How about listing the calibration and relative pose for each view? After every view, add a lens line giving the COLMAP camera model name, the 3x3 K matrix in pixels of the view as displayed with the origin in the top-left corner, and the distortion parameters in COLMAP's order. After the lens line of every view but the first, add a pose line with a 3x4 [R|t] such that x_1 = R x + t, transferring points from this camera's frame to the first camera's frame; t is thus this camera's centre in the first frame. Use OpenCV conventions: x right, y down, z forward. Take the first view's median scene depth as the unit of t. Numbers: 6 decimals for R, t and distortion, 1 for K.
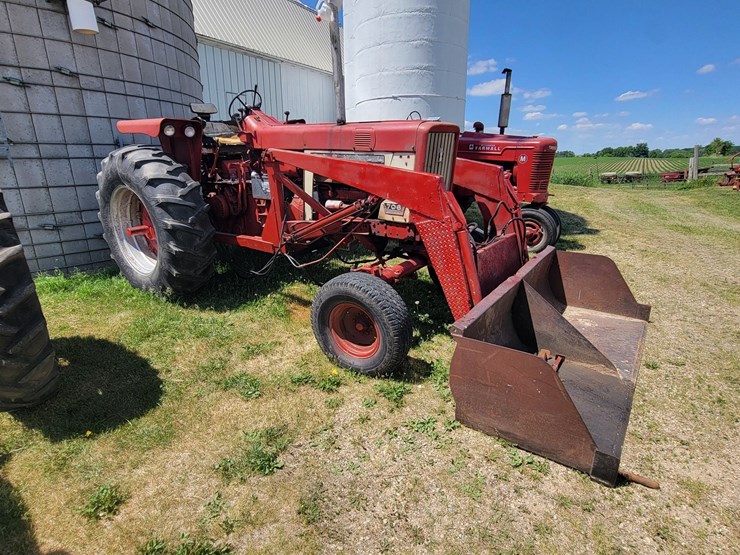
lens RADIAL K [[532.8, 0, 380.2], [0, 532.8, 274.9], [0, 0, 1]] dist [0.075278, -0.068924]
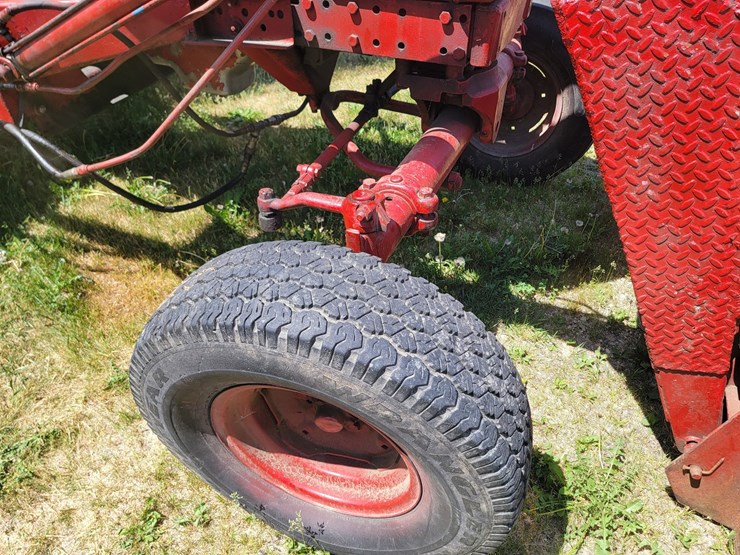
lens RADIAL K [[521.7, 0, 368.3], [0, 521.7, 270.7], [0, 0, 1]] dist [0.075455, -0.059790]
pose [[0.973974, -0.134370, 0.182536, -0.050962], [0.054957, 0.921298, 0.384953, -0.071822], [-0.219897, -0.364903, 0.904705, 0.685414]]
